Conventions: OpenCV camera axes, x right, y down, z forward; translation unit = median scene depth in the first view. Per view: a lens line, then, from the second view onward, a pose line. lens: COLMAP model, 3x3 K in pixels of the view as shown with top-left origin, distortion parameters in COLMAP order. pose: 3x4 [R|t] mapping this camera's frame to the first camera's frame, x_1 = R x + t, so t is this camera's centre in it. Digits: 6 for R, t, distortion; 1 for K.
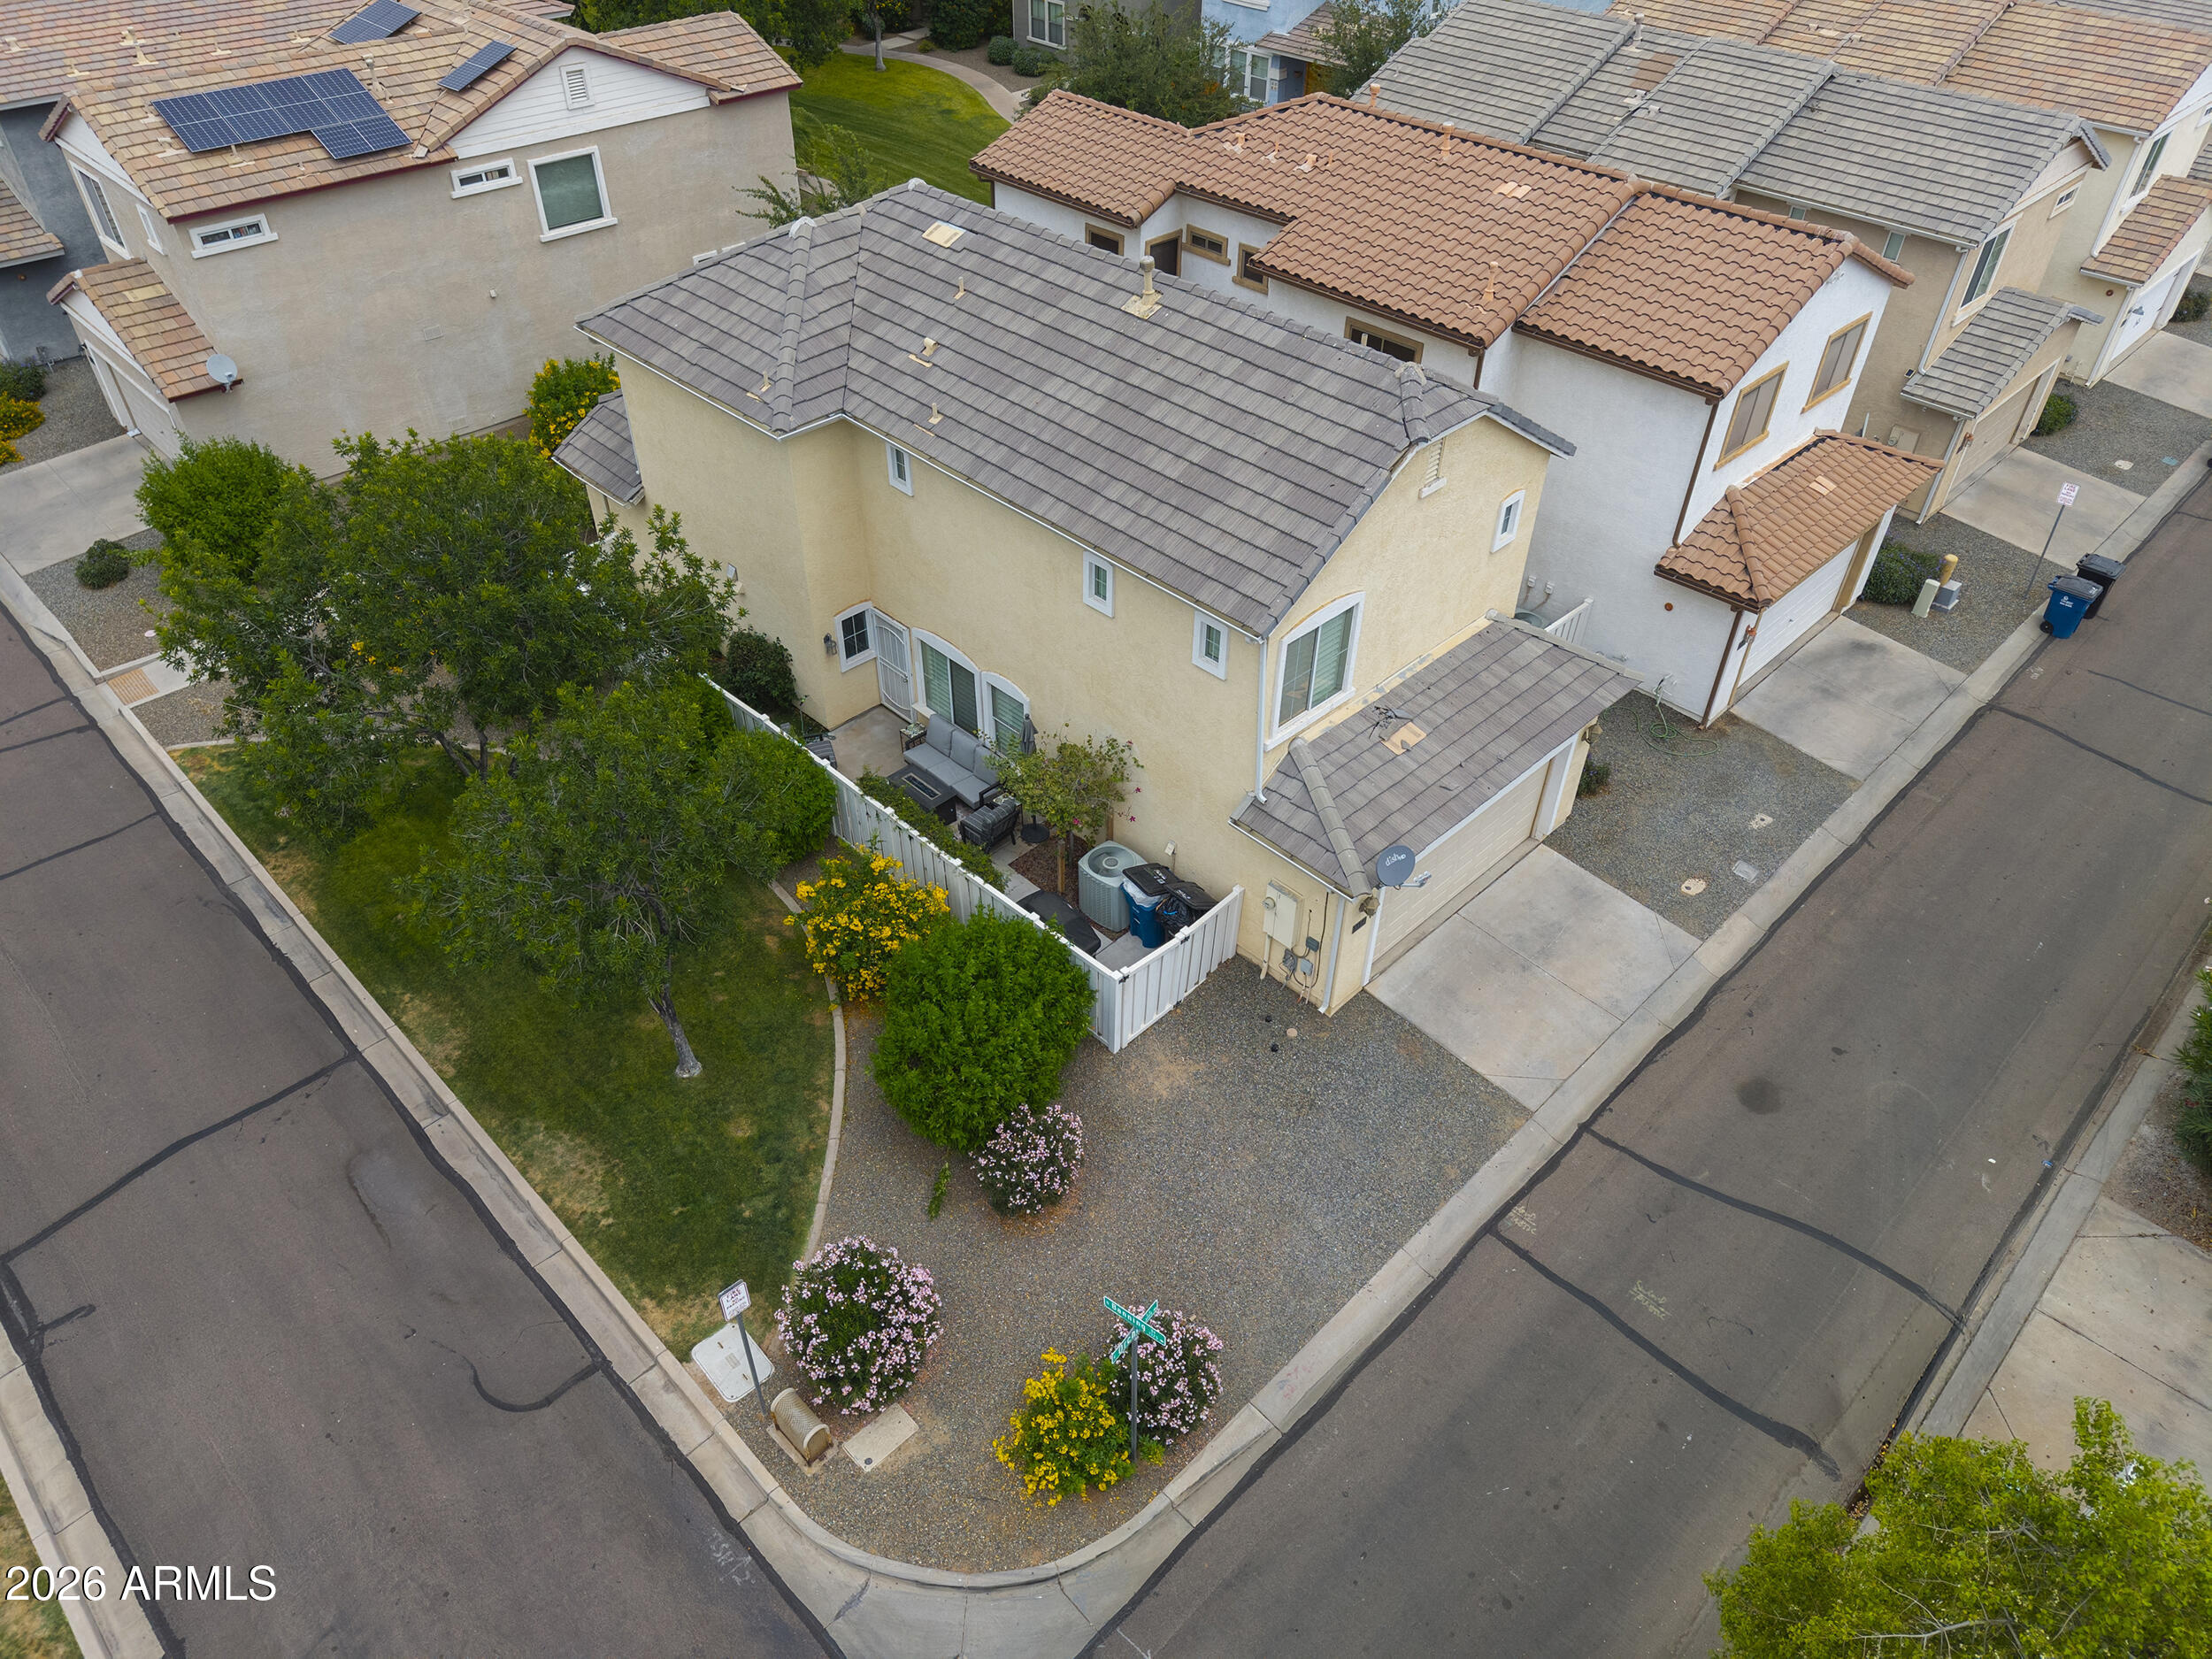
lens RADIAL K [[1479.6, 0, 1099.6], [0, 1479.6, 817.4], [0, 0, 1]] dist [0.064526, -0.066517]
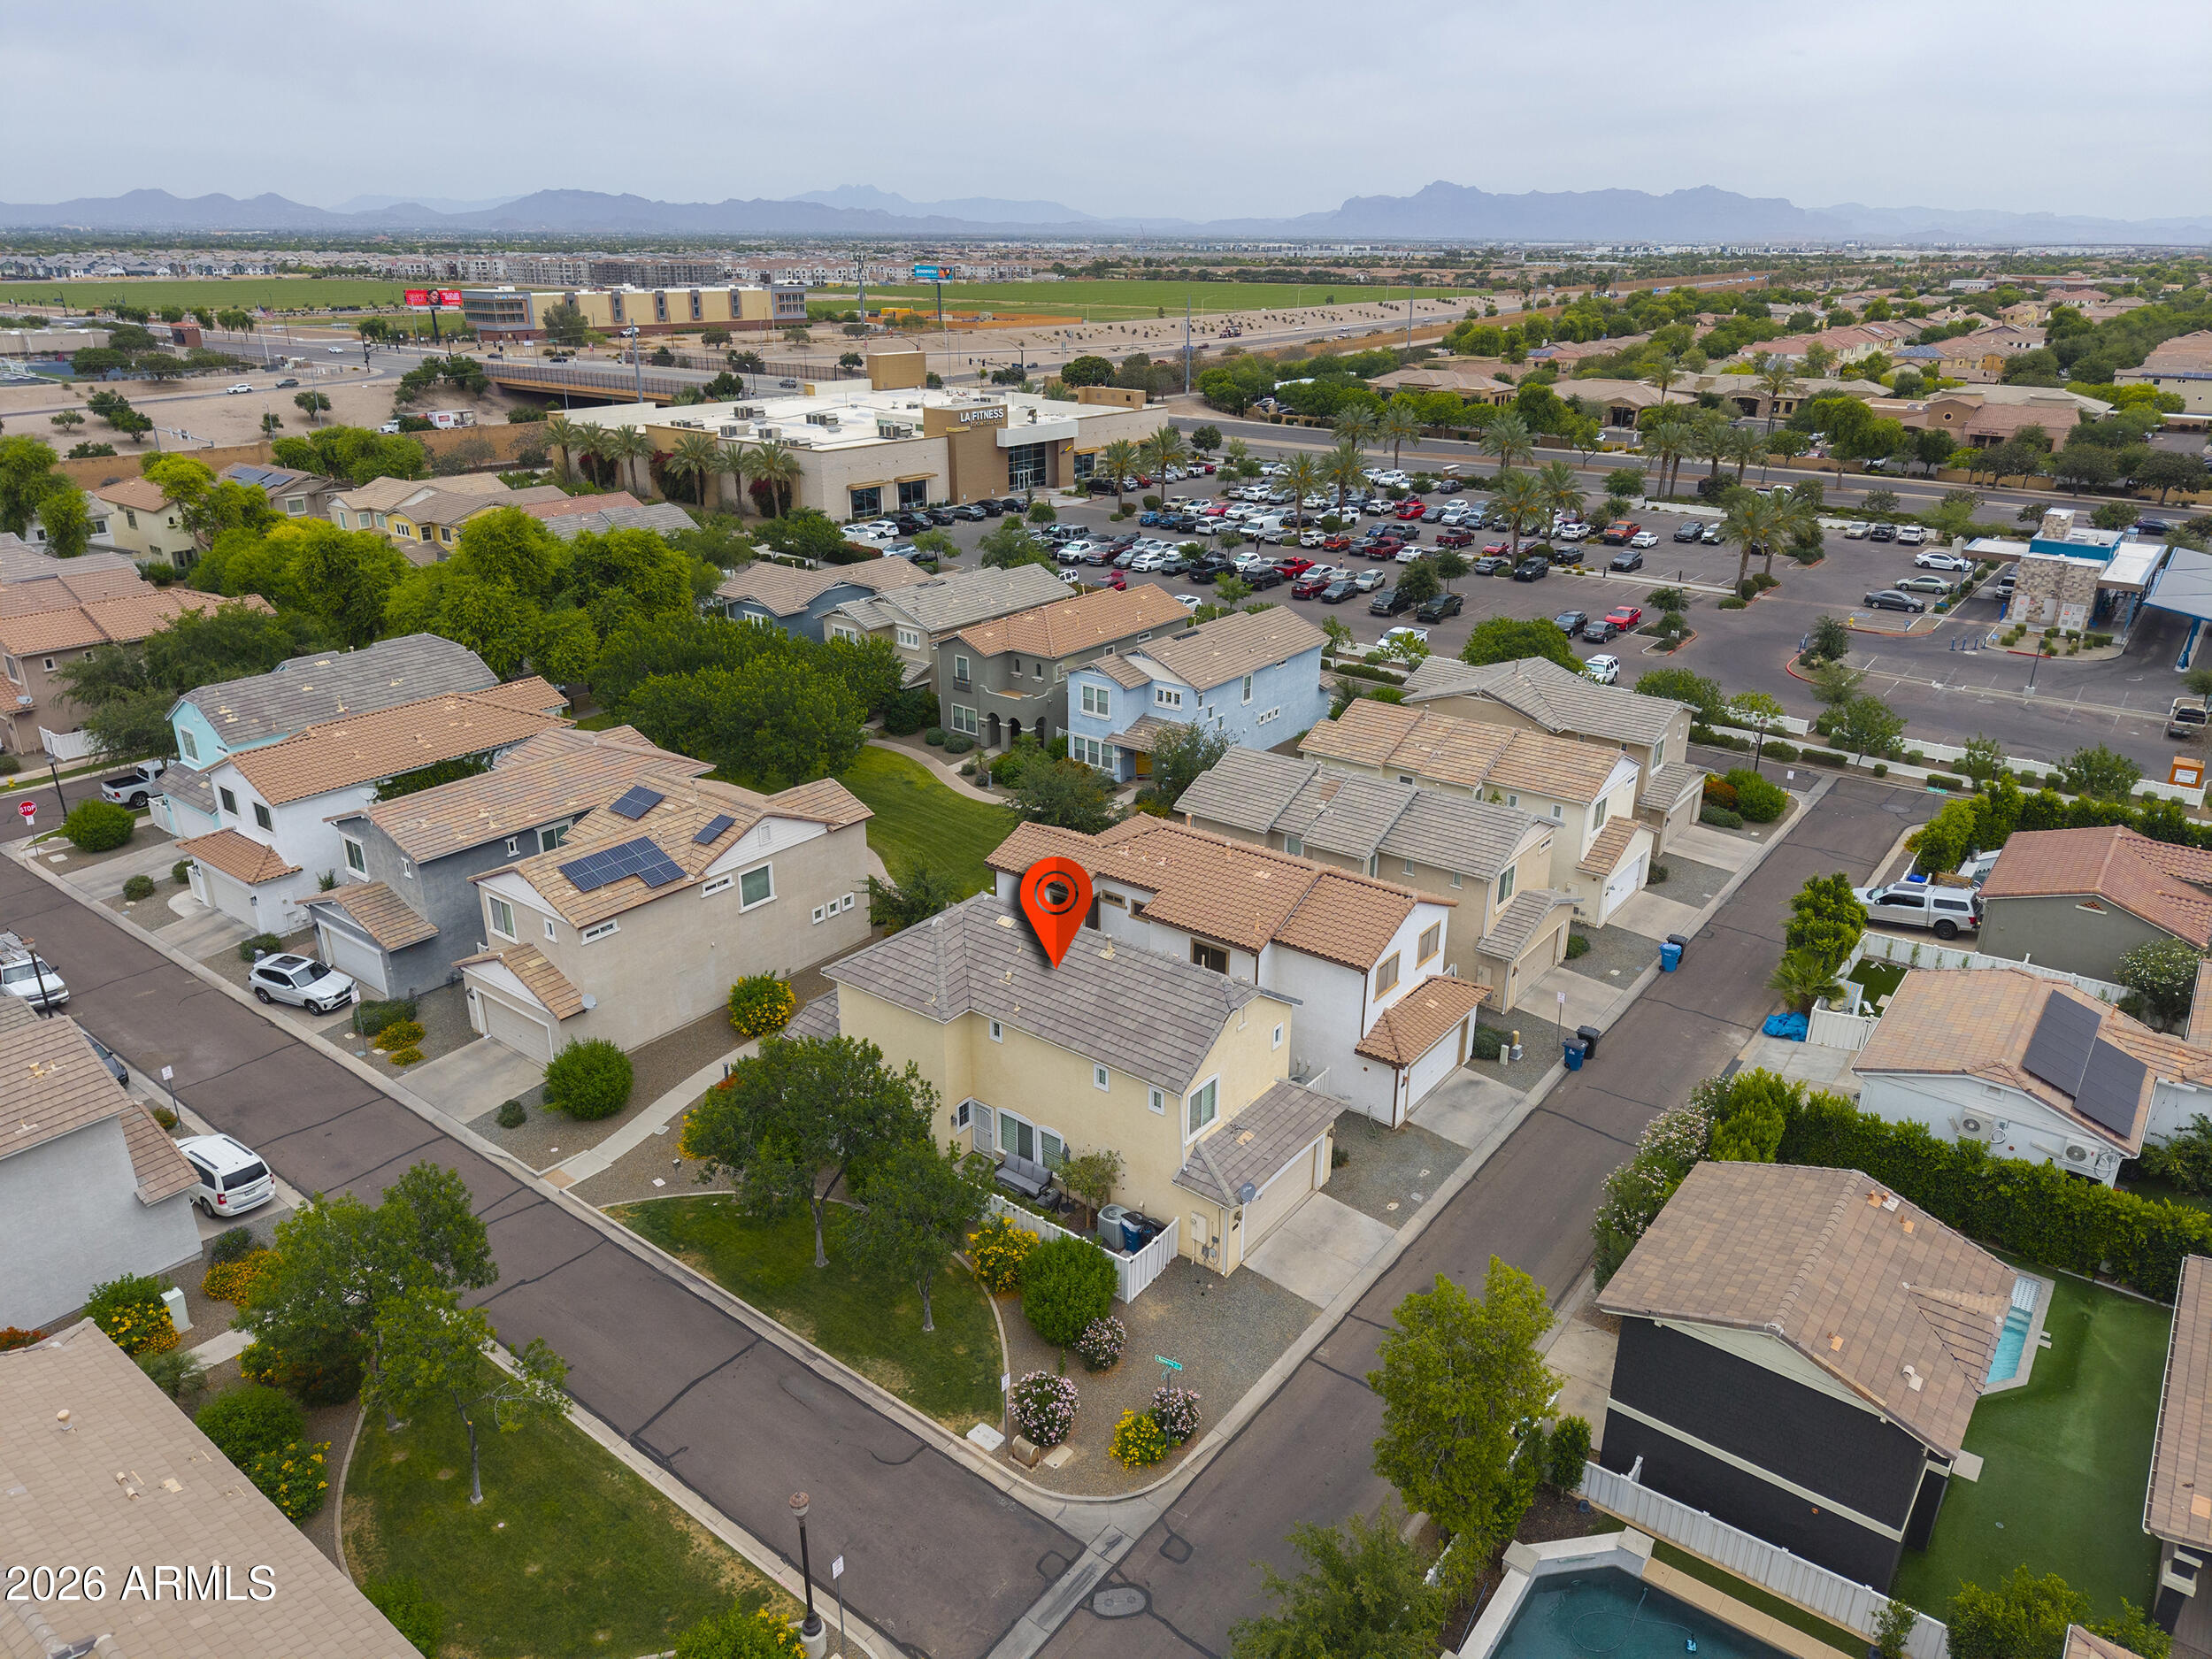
lens RADIAL K [[1479.6, 0, 1099.6], [0, 1479.6, 817.4], [0, 0, 1]] dist [0.064526, -0.066517]
pose [[0.991237, -0.056250, 0.119523, -0.224897], [0.091725, 0.944201, -0.316340, 0.160937], [-0.095059, 0.324531, 0.941086, -1.110154]]
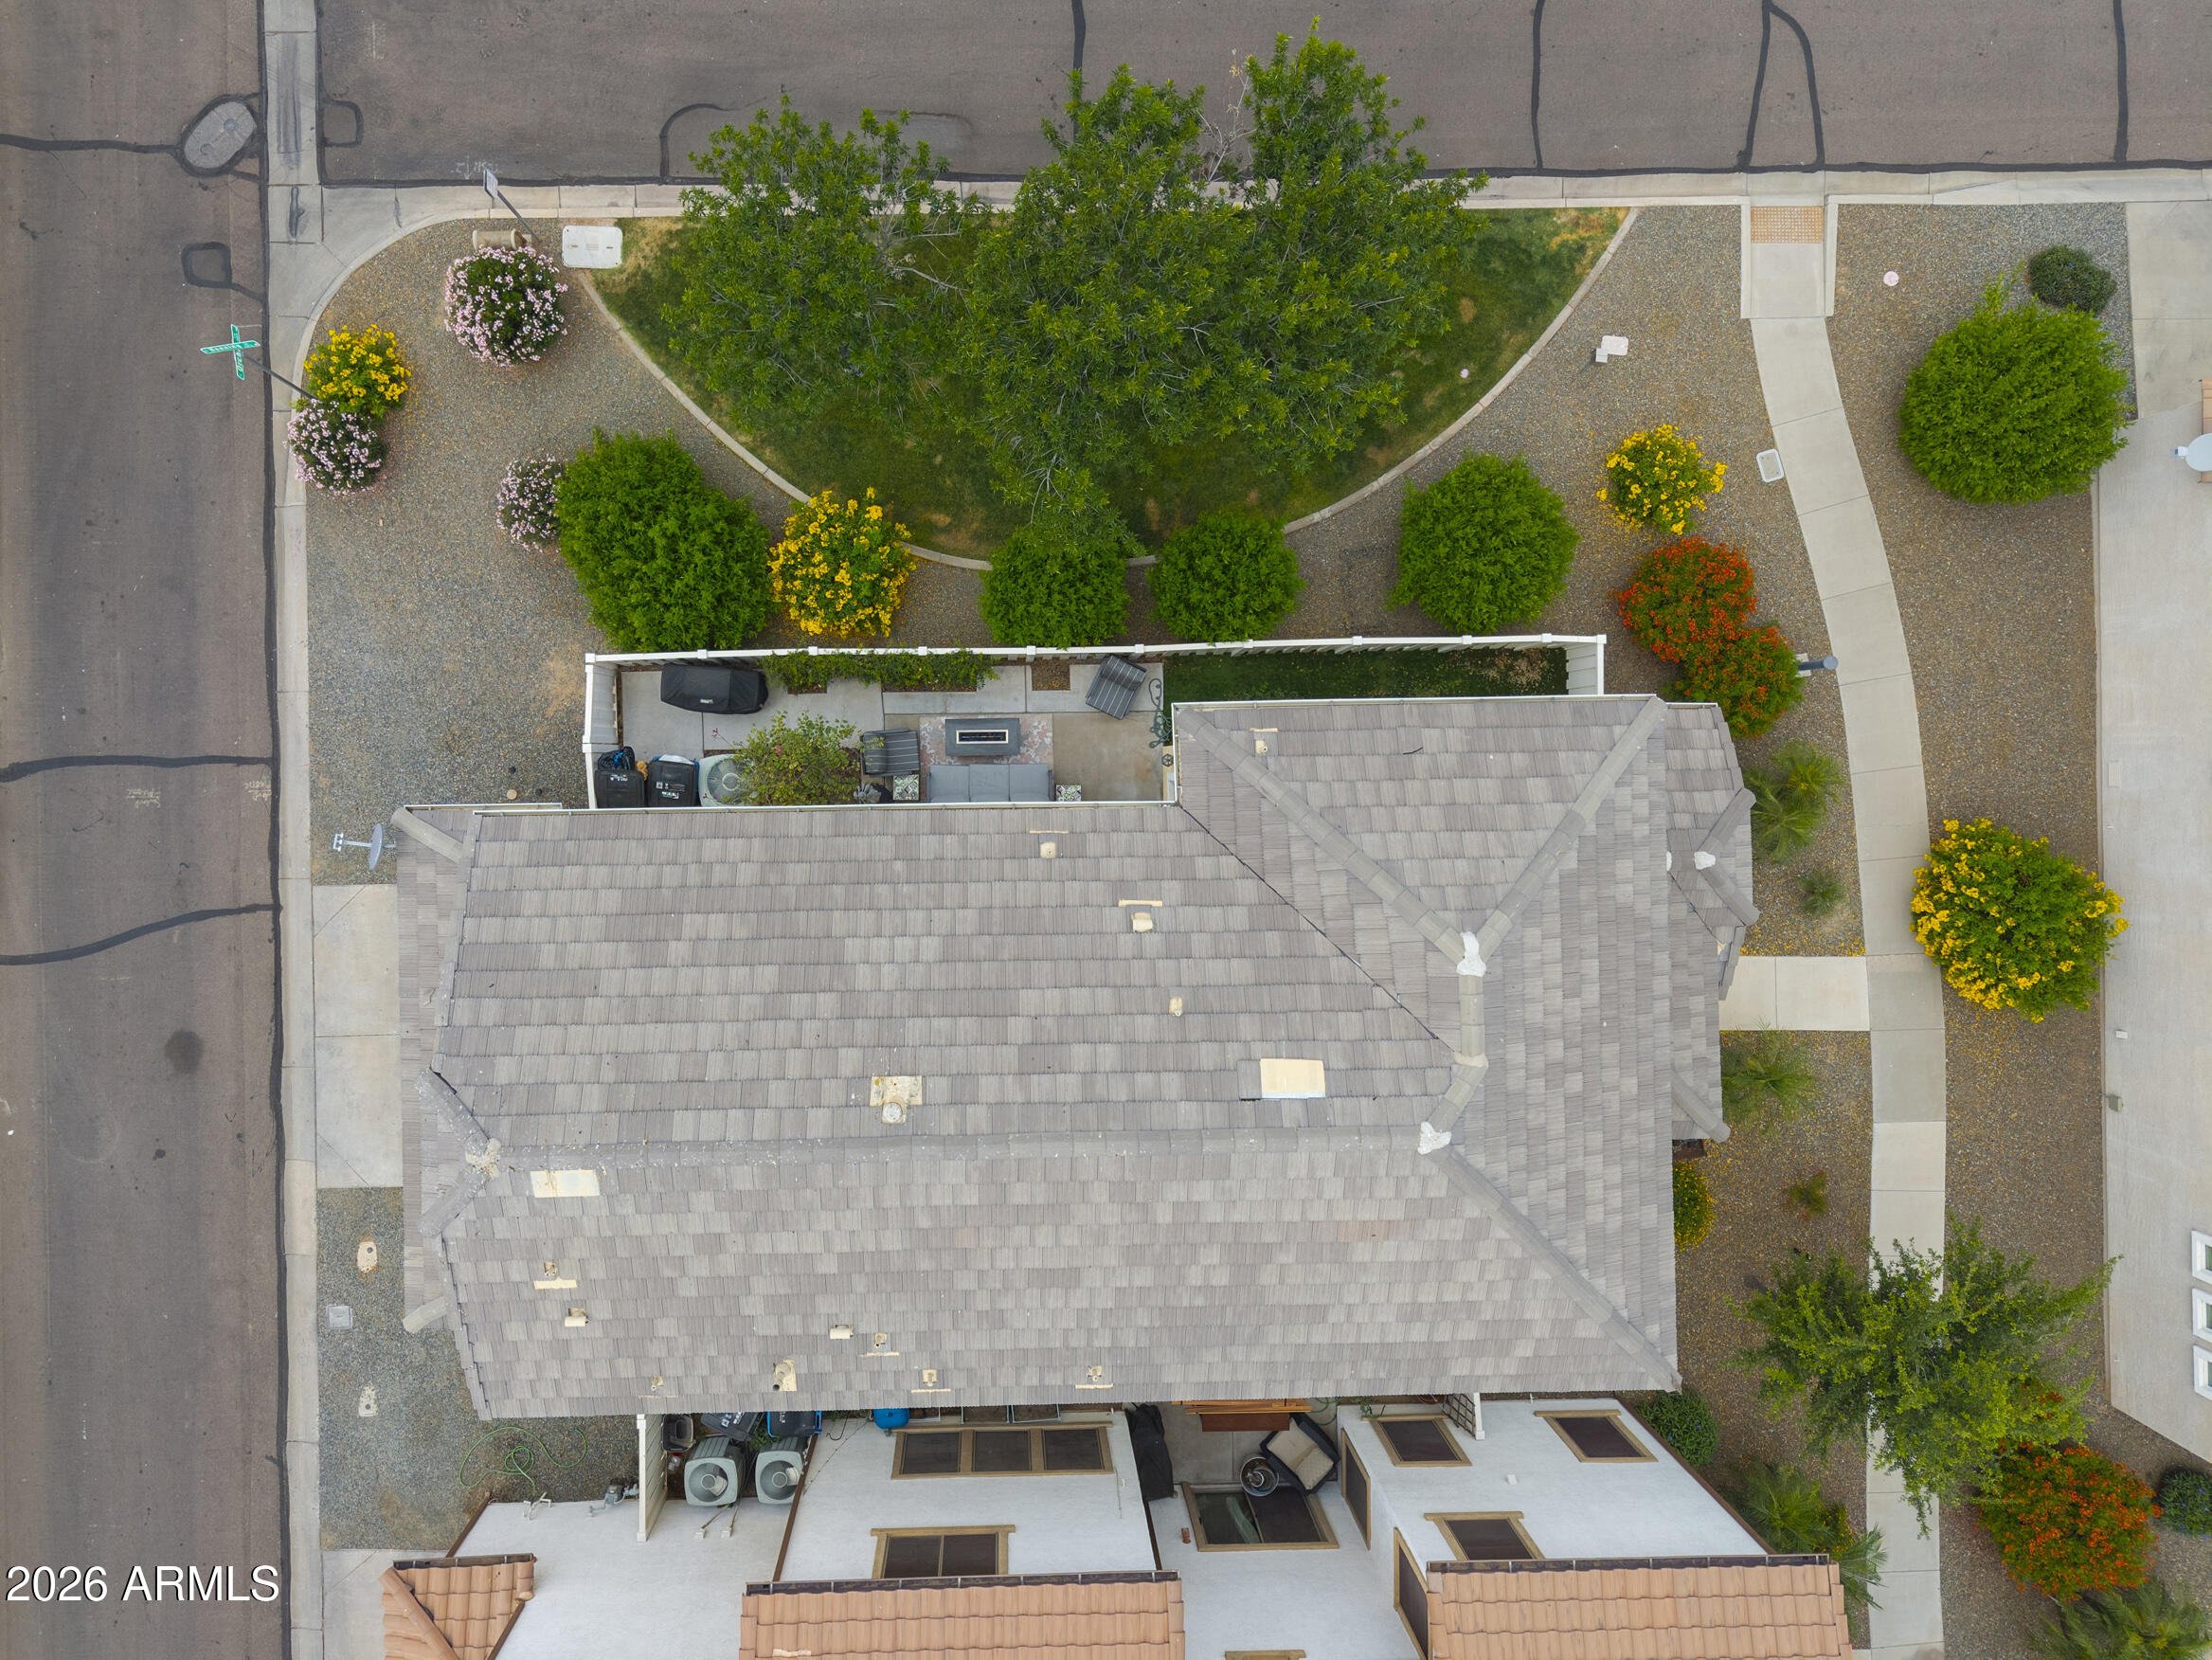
lens RADIAL K [[1551.2, 0, 1024.6], [0, 1551.2, 761.5], [0, 0, 1]] dist [0.074855, -0.080506]
pose [[-0.690972, 0.722337, -0.028048, -0.108080], [-0.491848, -0.441349, 0.750531, -0.838258], [0.529757, 0.532391, 0.660240, 0.401208]]
